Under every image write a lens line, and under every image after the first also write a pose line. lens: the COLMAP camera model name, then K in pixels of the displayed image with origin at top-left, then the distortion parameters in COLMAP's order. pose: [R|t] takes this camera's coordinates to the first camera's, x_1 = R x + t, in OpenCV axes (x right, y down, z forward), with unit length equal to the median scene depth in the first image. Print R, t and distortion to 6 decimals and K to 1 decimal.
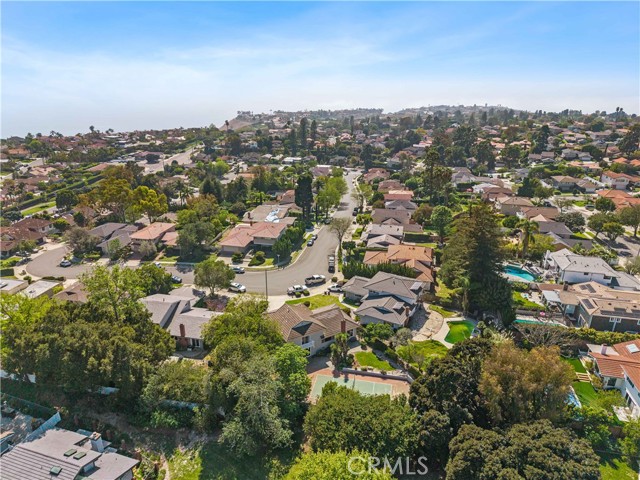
lens RADIAL K [[425.5, 0, 320.0], [0, 425.5, 240.0], [0, 0, 1]] dist [0.045801, -0.063946]
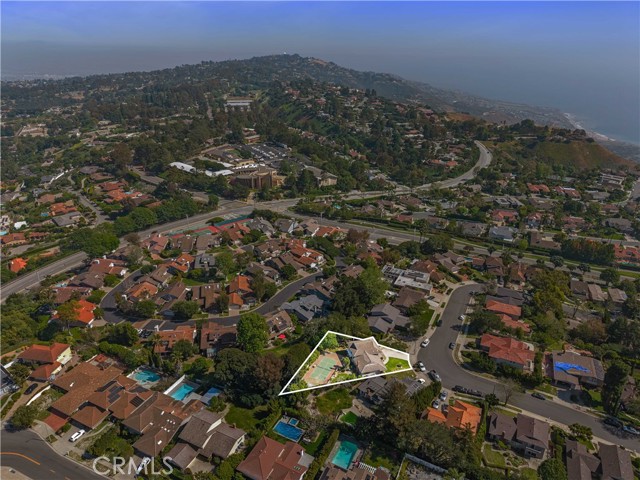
lens RADIAL K [[425.5, 0, 320.0], [0, 425.5, 240.0], [0, 0, 1]] dist [0.045801, -0.063946]
pose [[-0.248770, 0.385157, -0.888689, 1.019027], [-0.348675, 0.820406, 0.453168, -0.684956], [0.903626, 0.422598, -0.069798, 0.468478]]
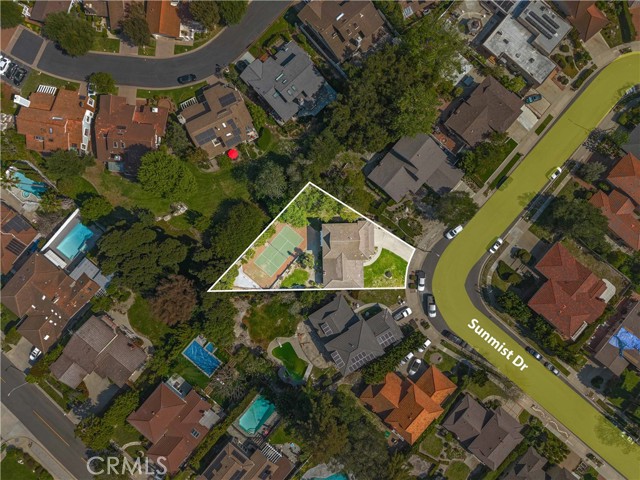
lens RADIAL K [[425.5, 0, 320.0], [0, 425.5, 240.0], [0, 0, 1]] dist [0.045801, -0.063946]
pose [[-0.484783, 0.874597, -0.008069, -0.009408], [-0.320614, -0.169115, 0.931991, -0.616160], [0.813752, 0.454400, 0.362392, 0.302711]]
